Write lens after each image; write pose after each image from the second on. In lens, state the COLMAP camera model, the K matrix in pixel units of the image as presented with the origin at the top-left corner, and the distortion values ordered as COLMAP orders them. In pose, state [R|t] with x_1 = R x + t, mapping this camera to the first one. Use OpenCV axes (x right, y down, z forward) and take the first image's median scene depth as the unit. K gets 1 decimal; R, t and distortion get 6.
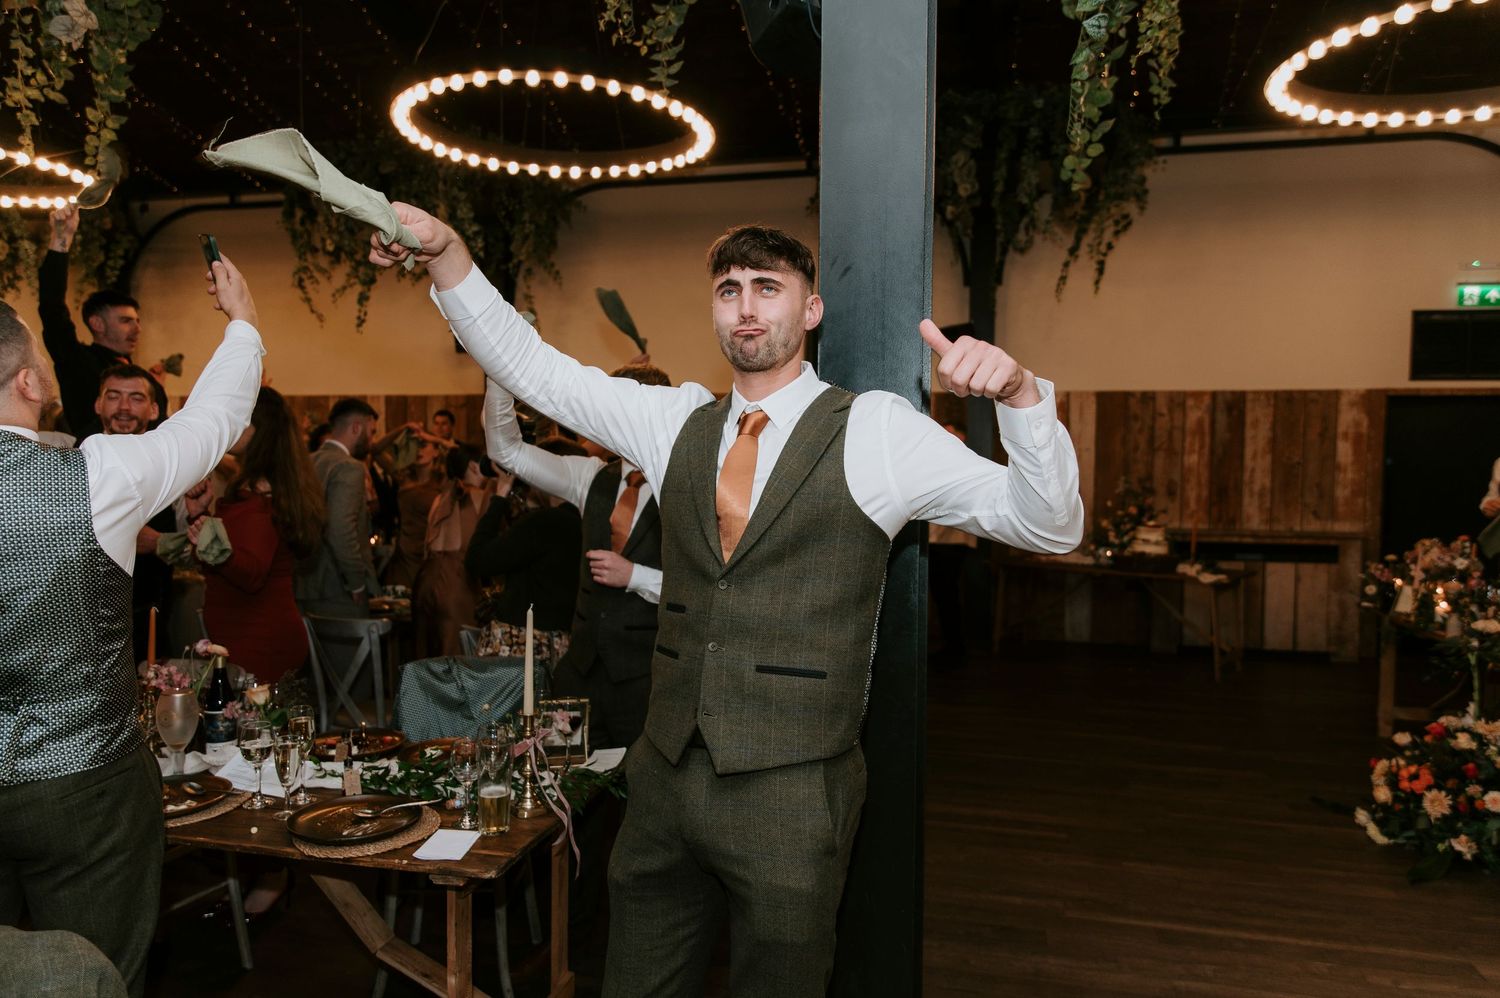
lens RADIAL K [[1048.0, 0, 741.7], [0, 1048.0, 501.1], [0, 0, 1]] dist [0.000463, -0.007516]
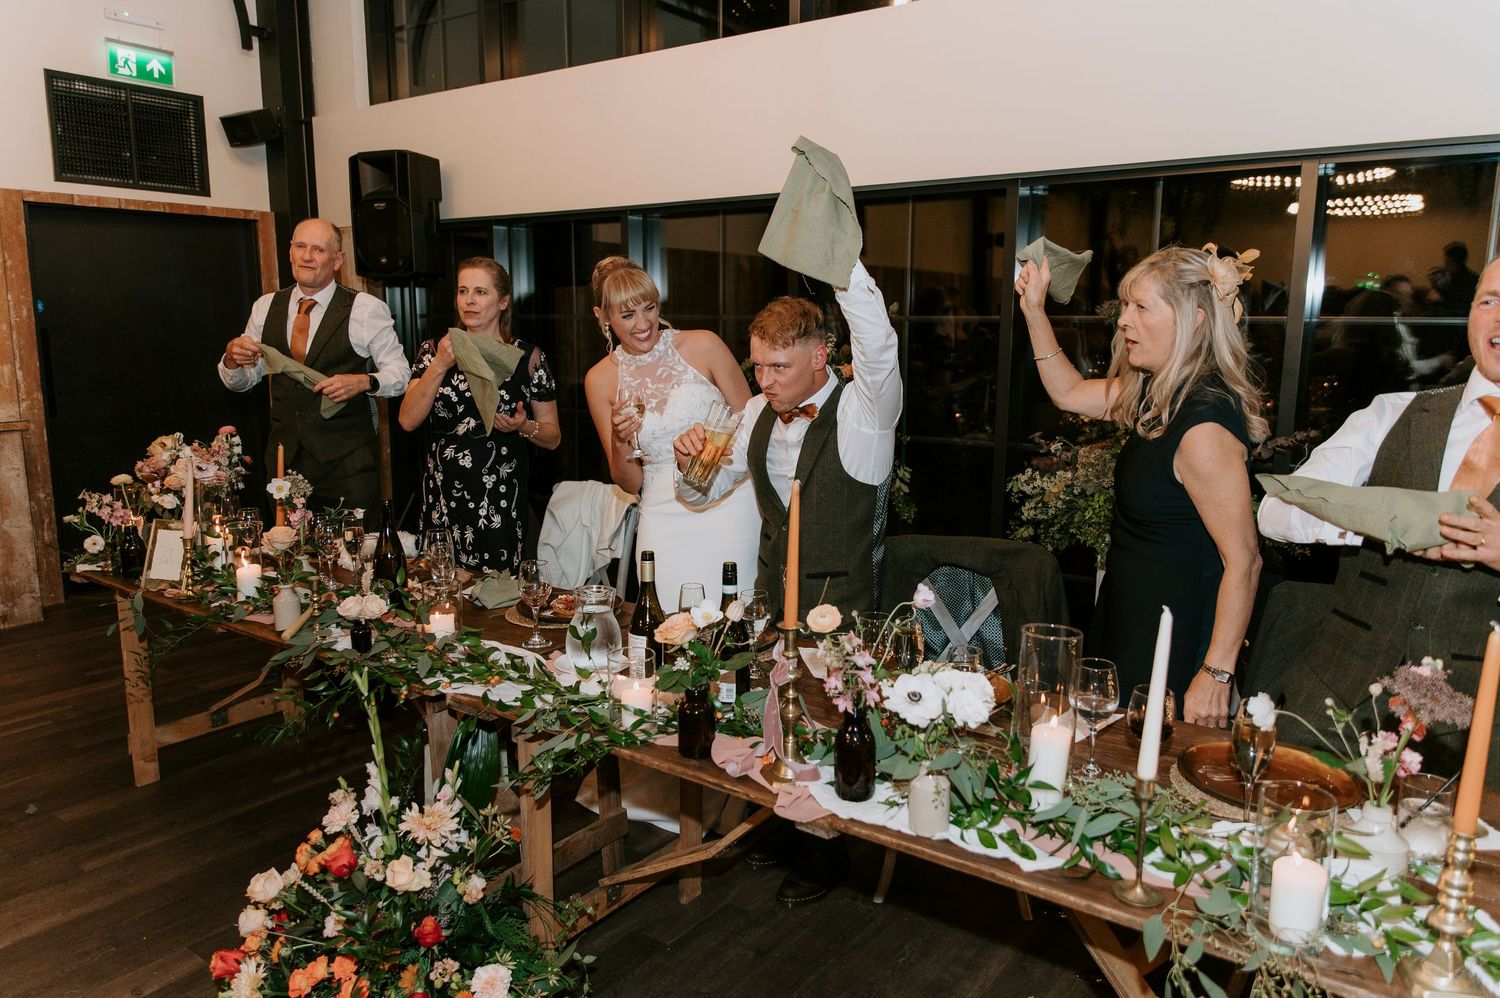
lens RADIAL K [[1048.0, 0, 741.7], [0, 1048.0, 501.1], [0, 0, 1]] dist [0.000463, -0.007516]
pose [[0.380580, -0.165565, 0.909806, 0.243450], [0.038944, 0.985839, 0.163111, -0.010988], [-0.923928, -0.026645, 0.381638, 0.489129]]
